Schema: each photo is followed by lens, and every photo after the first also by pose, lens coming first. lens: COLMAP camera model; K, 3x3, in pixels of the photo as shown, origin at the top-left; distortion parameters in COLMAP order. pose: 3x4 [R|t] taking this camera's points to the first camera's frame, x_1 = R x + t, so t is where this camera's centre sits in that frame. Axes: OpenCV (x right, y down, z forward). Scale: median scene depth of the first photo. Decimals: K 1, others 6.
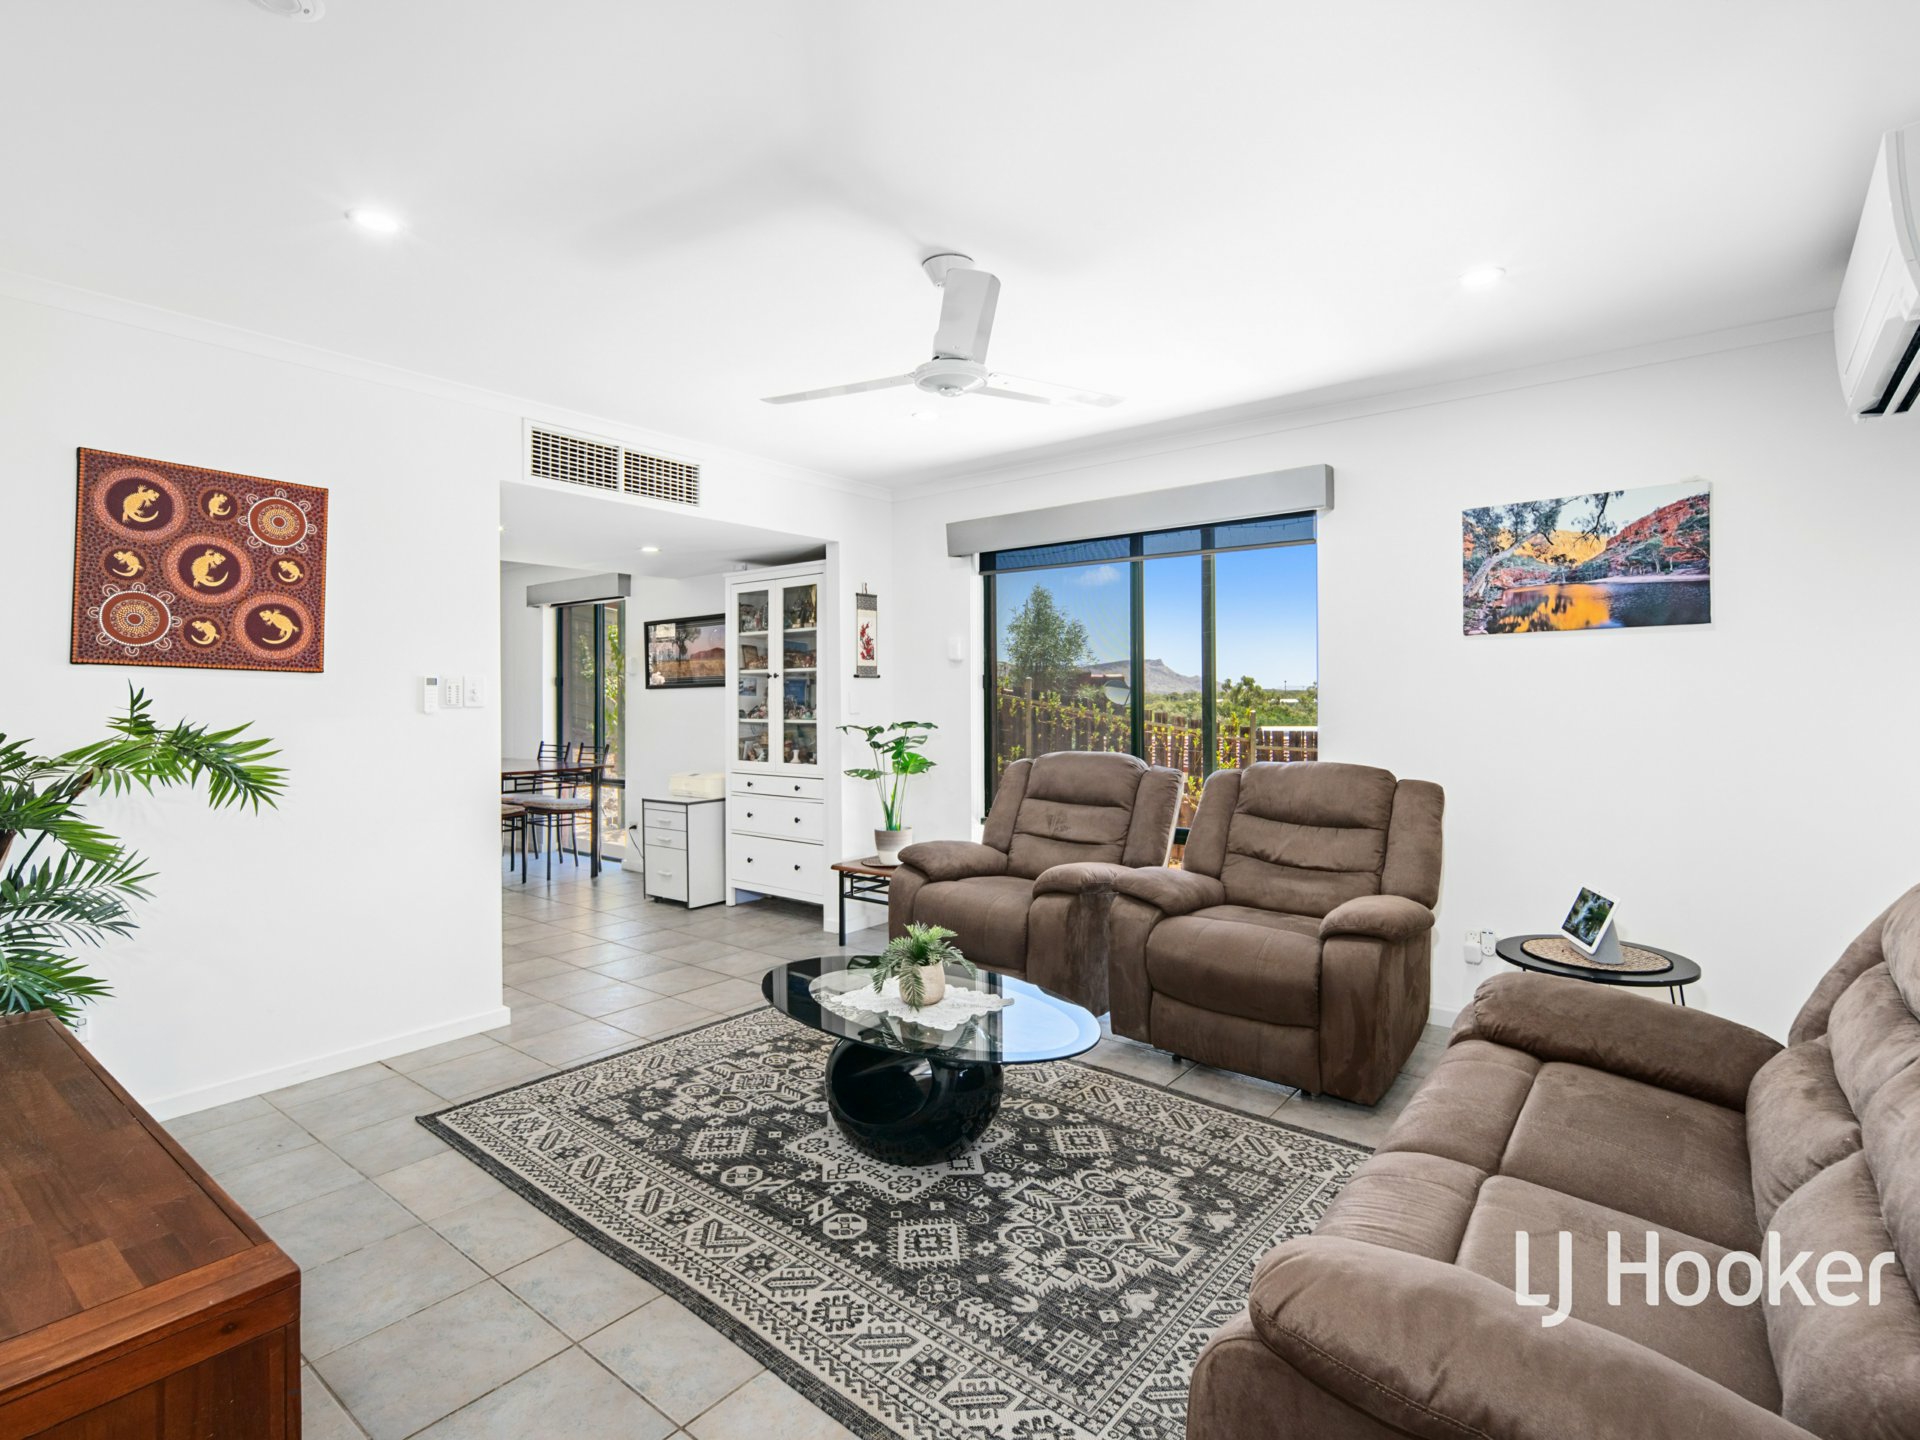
lens RADIAL K [[951.4, 0, 958.5], [0, 951.4, 692.7], [0, 0, 1]] dist [0.003653, -0.000375]
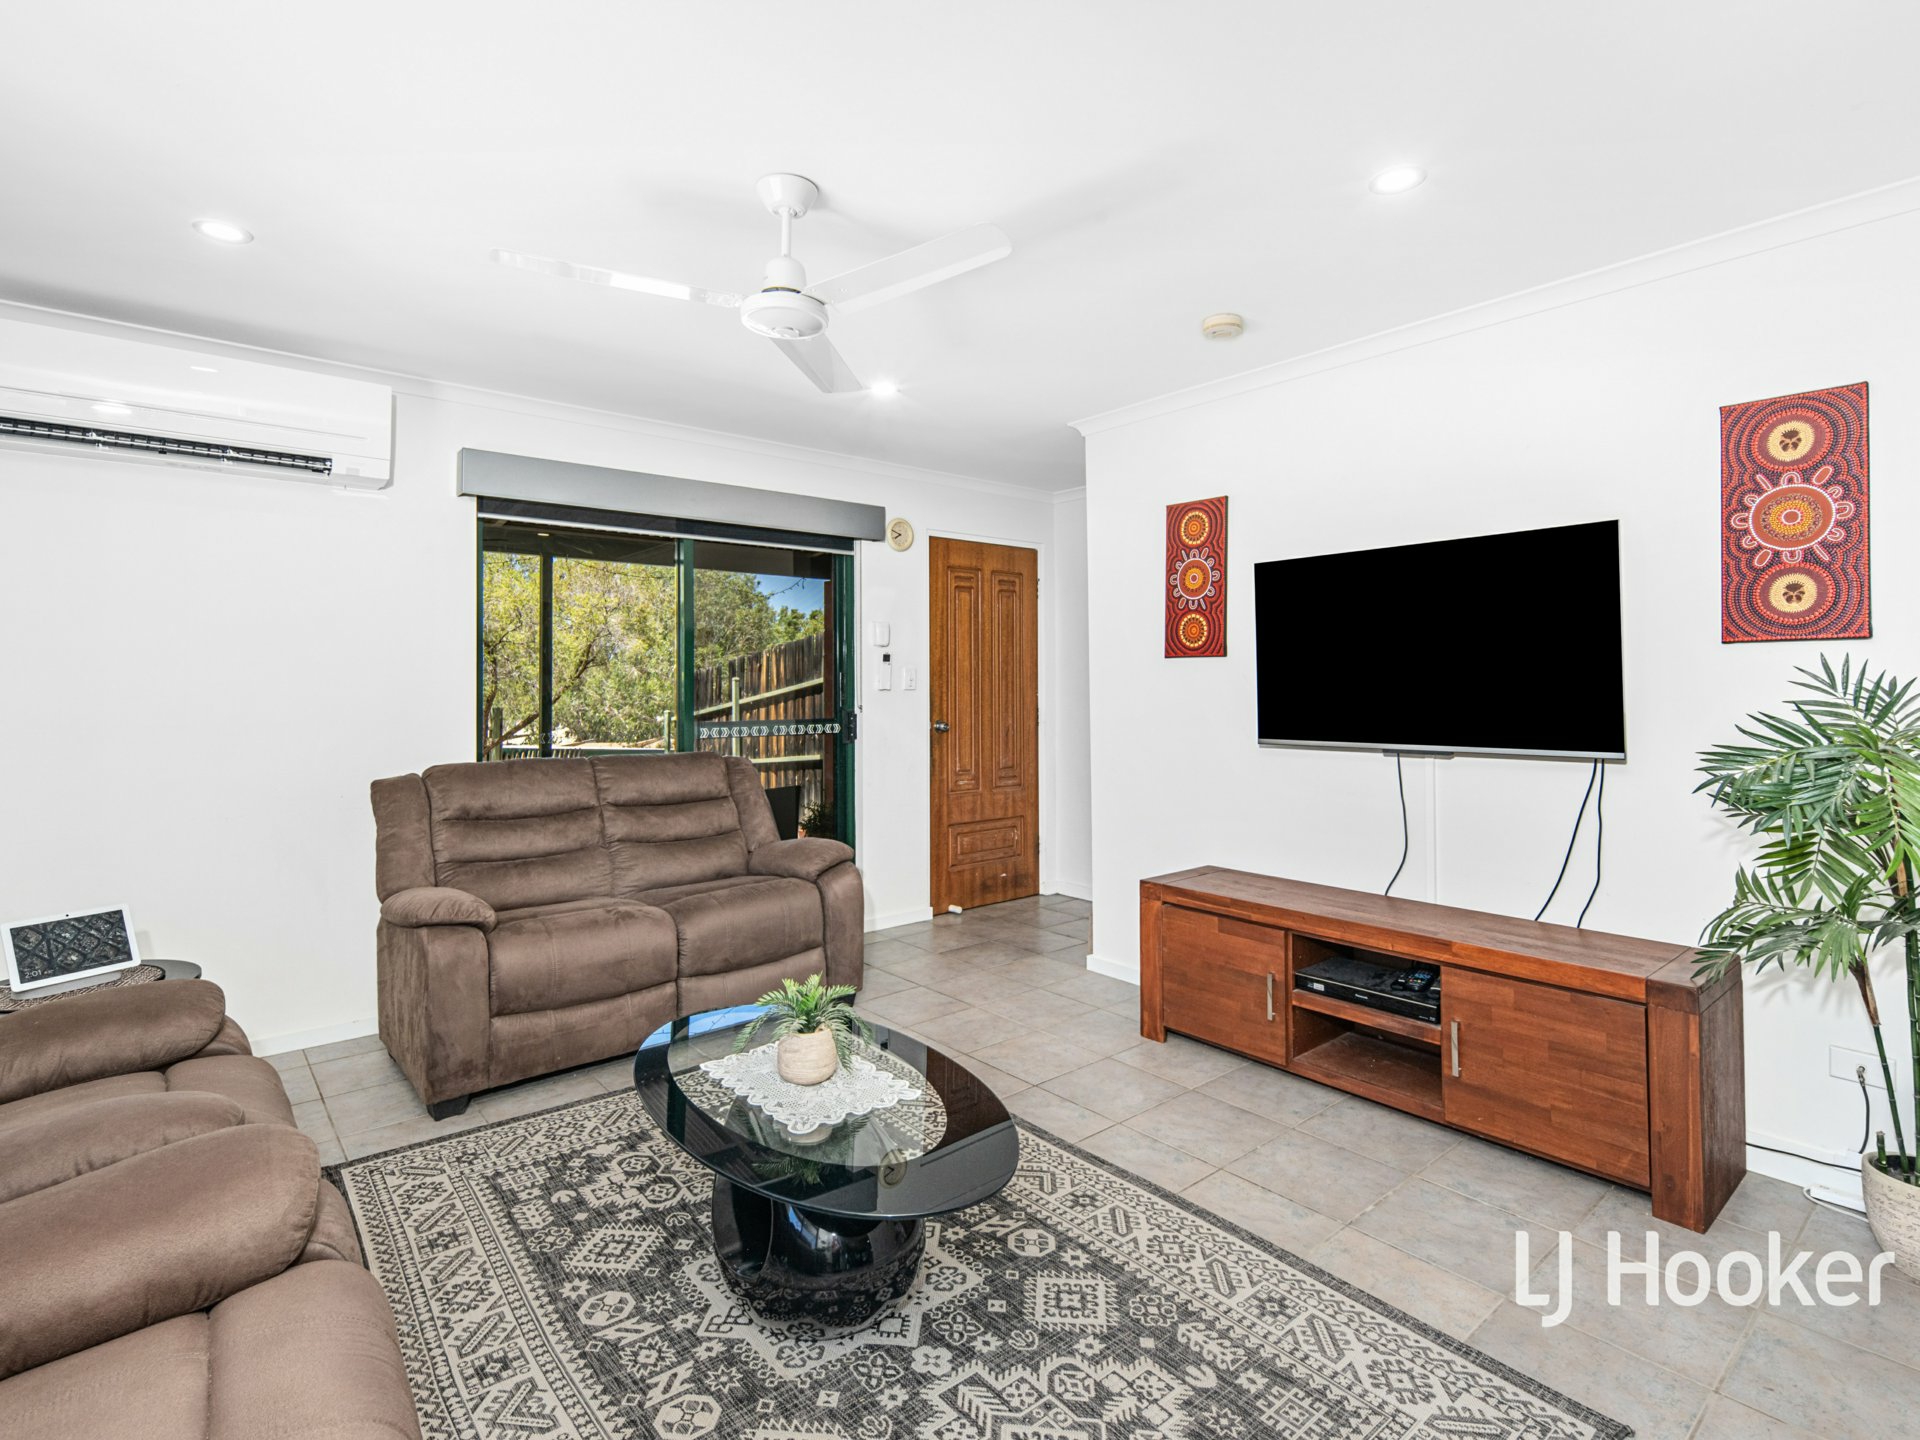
lens RADIAL K [[951.4, 0, 958.5], [0, 951.4, 692.7], [0, 0, 1]] dist [0.003653, -0.000375]
pose [[-0.980213, 0.007319, 0.197810, -0.332728], [0.007279, 0.999973, -0.000932, 0.010850], [-0.197811, 0.000526, -0.980240, 1.833130]]
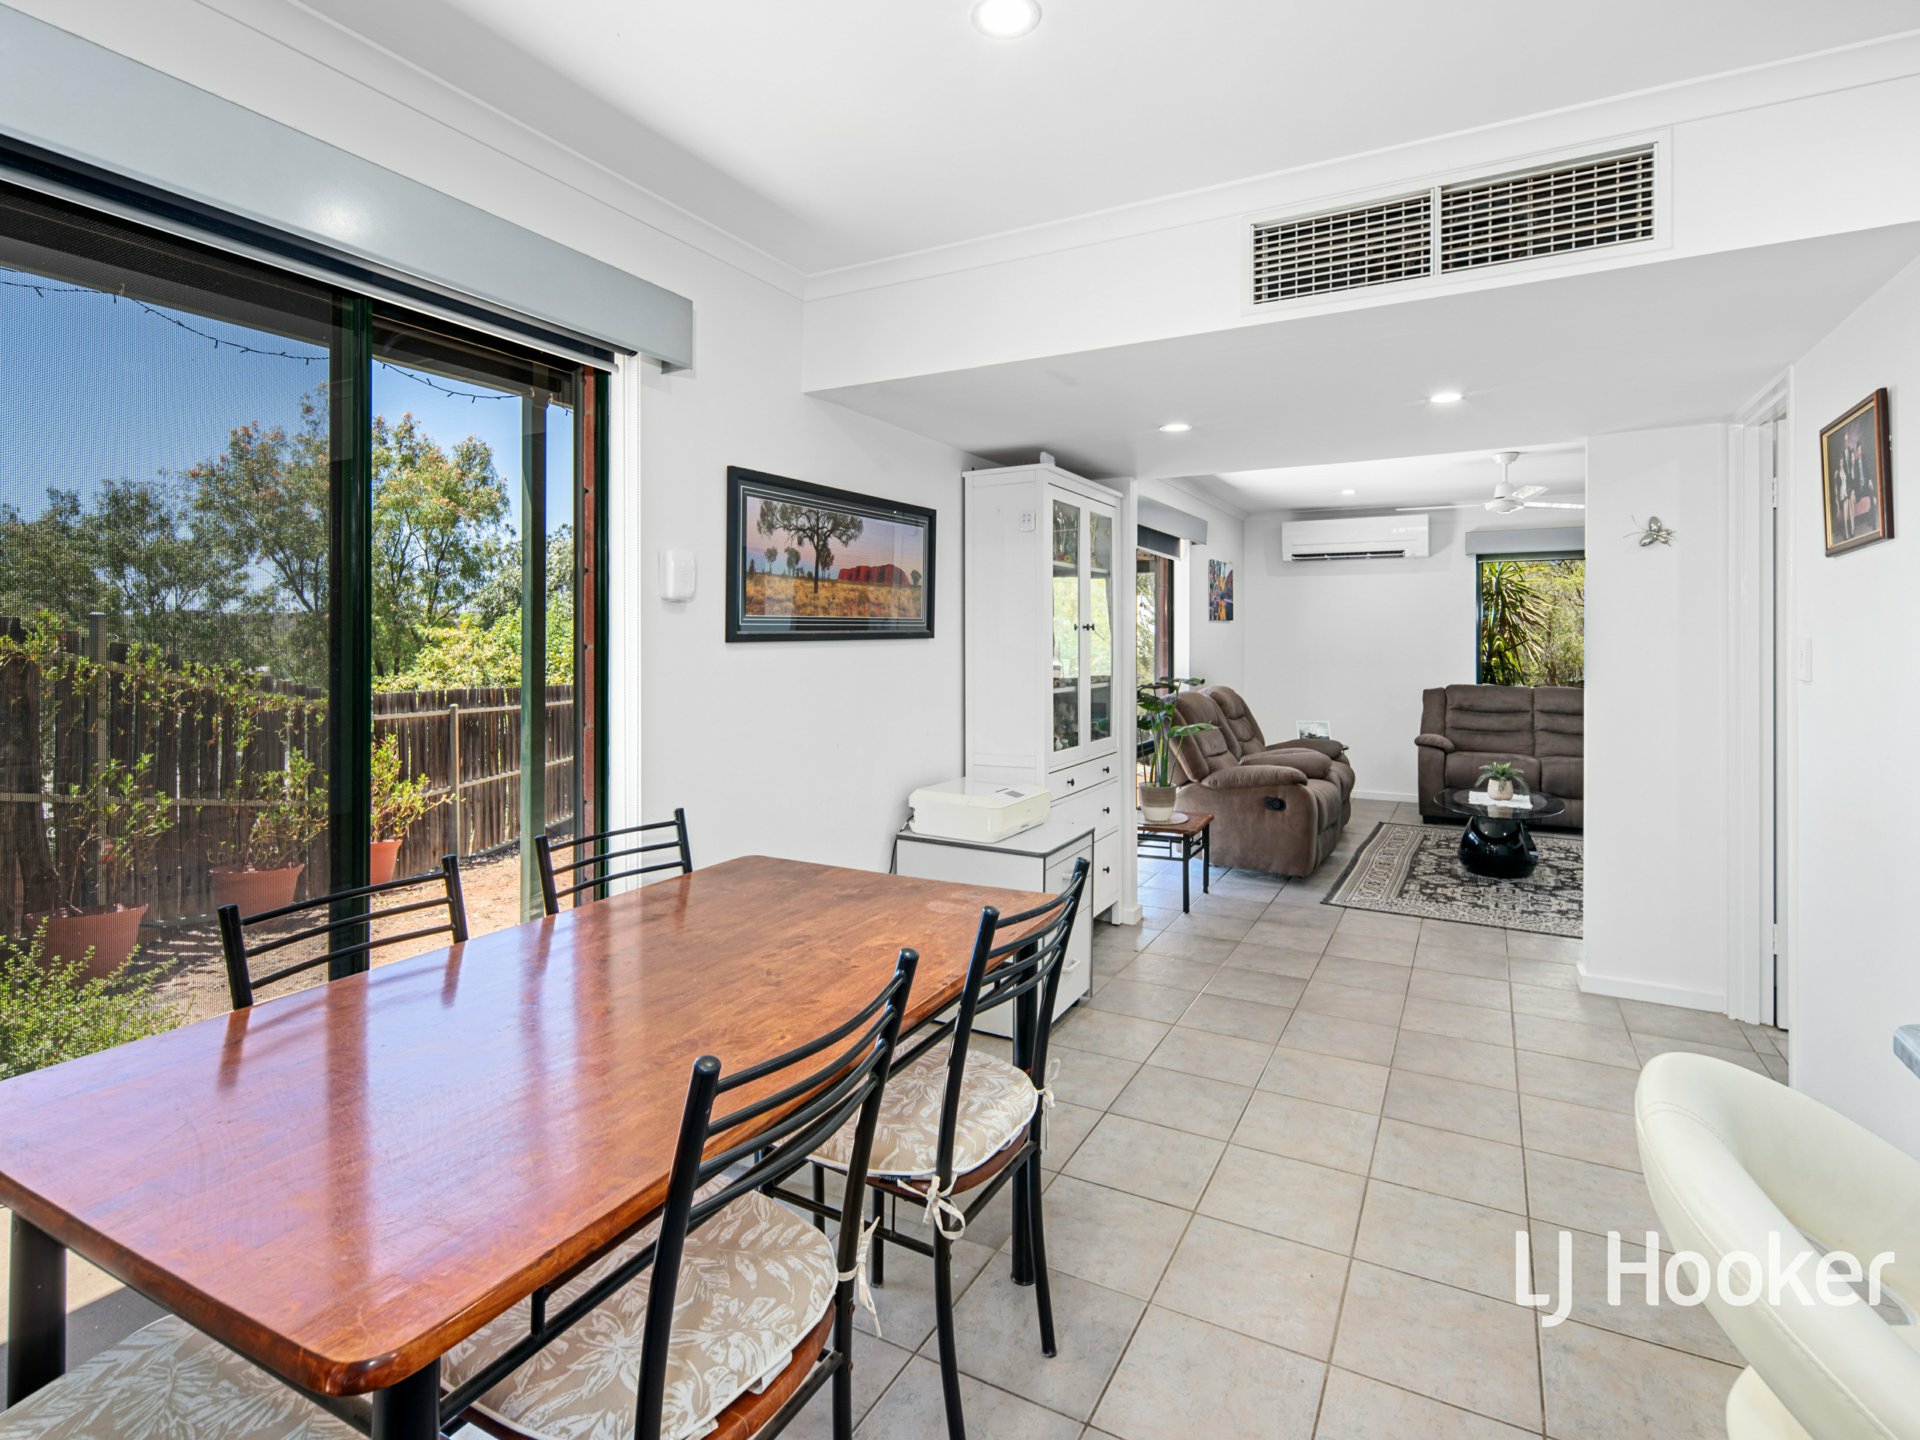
lens RADIAL K [[951.4, 0, 958.5], [0, 951.4, 692.7], [0, 0, 1]] dist [0.003653, -0.000375]
pose [[-0.178276, -0.052278, 0.982591, -1.972370], [-0.004230, 0.998619, 0.052364, -0.010939], [-0.983971, 0.005179, -0.178251, 2.673449]]
